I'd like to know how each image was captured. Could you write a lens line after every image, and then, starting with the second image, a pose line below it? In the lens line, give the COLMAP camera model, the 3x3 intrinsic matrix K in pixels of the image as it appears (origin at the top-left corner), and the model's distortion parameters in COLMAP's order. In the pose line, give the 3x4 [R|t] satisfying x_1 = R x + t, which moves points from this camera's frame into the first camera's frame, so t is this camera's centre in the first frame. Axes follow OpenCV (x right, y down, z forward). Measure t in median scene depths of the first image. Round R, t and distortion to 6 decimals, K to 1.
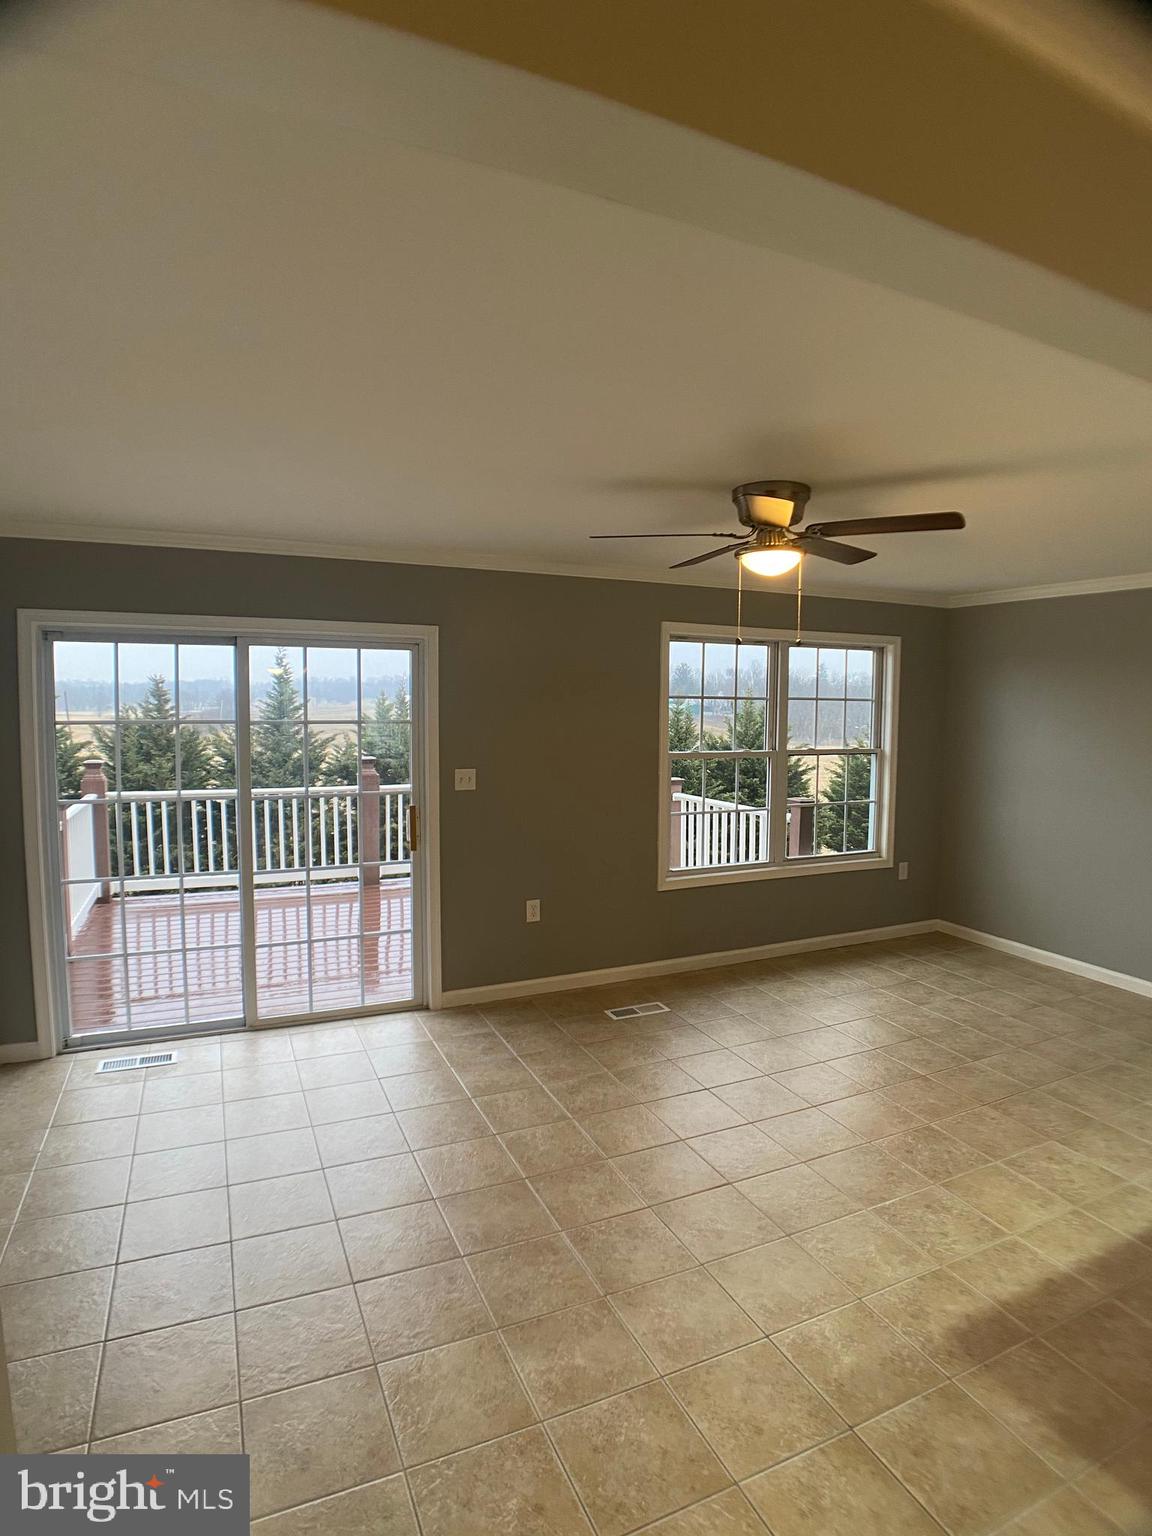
lens RADIAL K [[827.0, 0, 585.7], [0, 827.0, 760.4], [0, 0, 1]] dist [-0.084587, 0.019220]
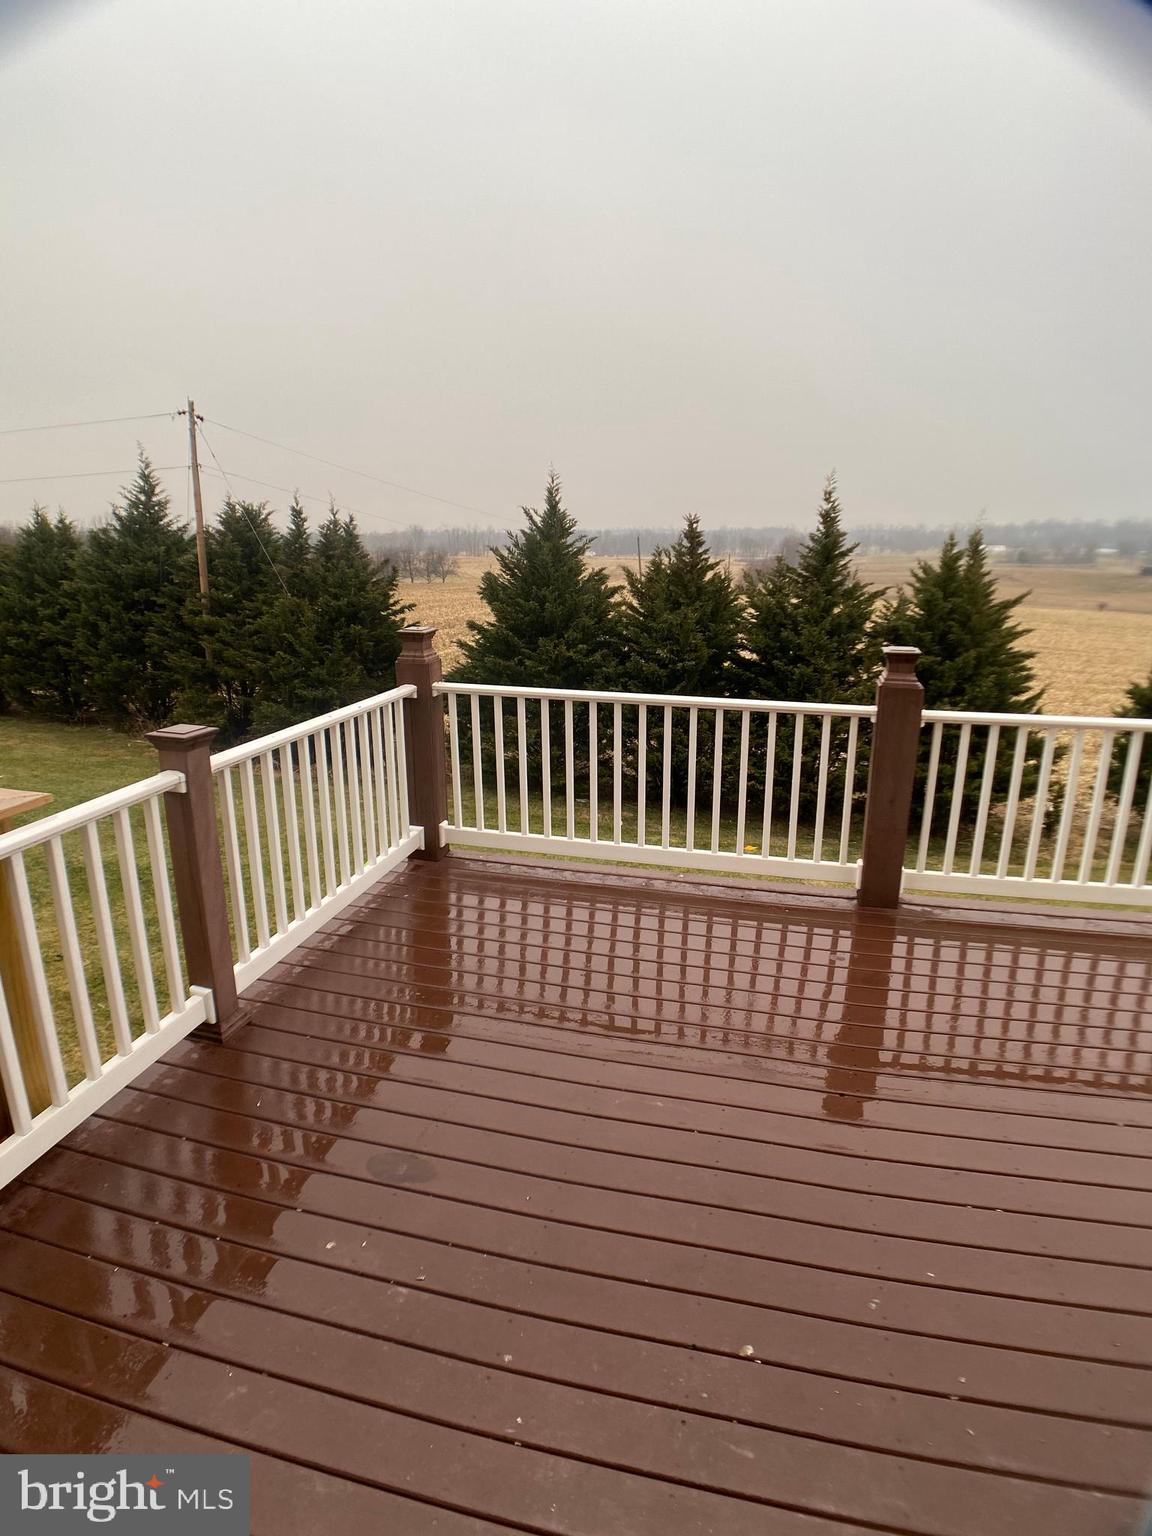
lens RADIAL K [[803.6, 0, 576.0], [0, 803.6, 768.0], [0, 0, 1]] dist [-0.076023, 0.000087]
pose [[0.781795, 0.161144, -0.602353, -0.044398], [-0.041034, 0.977231, 0.208174, -0.007586], [0.622184, -0.138032, 0.770606, 0.182192]]
